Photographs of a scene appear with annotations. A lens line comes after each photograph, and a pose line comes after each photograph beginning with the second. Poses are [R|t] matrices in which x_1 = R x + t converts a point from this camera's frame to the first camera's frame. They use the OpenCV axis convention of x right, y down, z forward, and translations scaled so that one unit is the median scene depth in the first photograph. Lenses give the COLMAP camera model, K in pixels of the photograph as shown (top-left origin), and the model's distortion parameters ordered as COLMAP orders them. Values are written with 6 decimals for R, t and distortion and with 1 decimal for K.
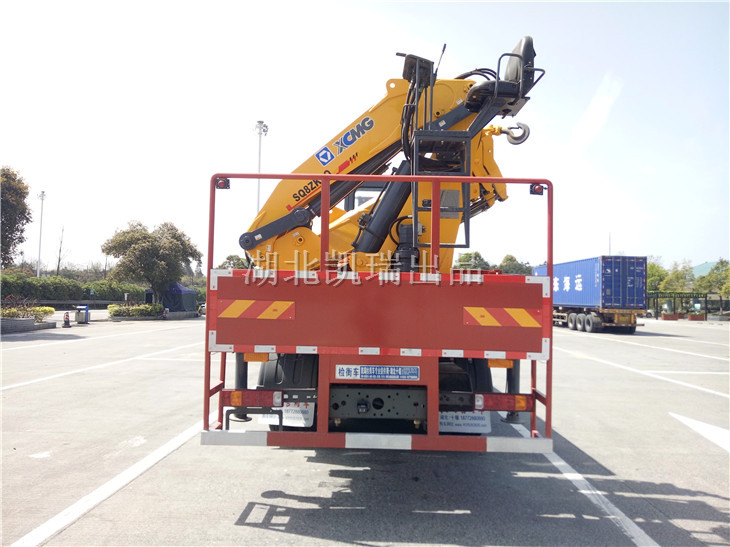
lens RADIAL K [[545.1, 0, 366.7], [0, 545.1, 274.3], [0, 0, 1]] dist [0.027938, -0.017242]
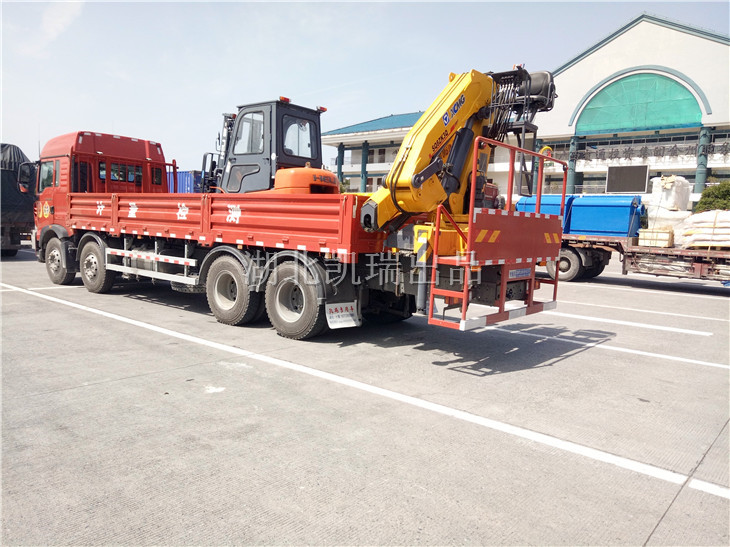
lens RADIAL K [[545.1, 0, 369.0], [0, 545.1, 277.7], [0, 0, 1]] dist [0.027938, -0.017242]
pose [[0.628846, -0.073072, 0.774089, -1.297836], [-0.062382, 0.987623, 0.143906, -0.013775], [-0.775024, -0.138784, 0.616504, 0.276293]]
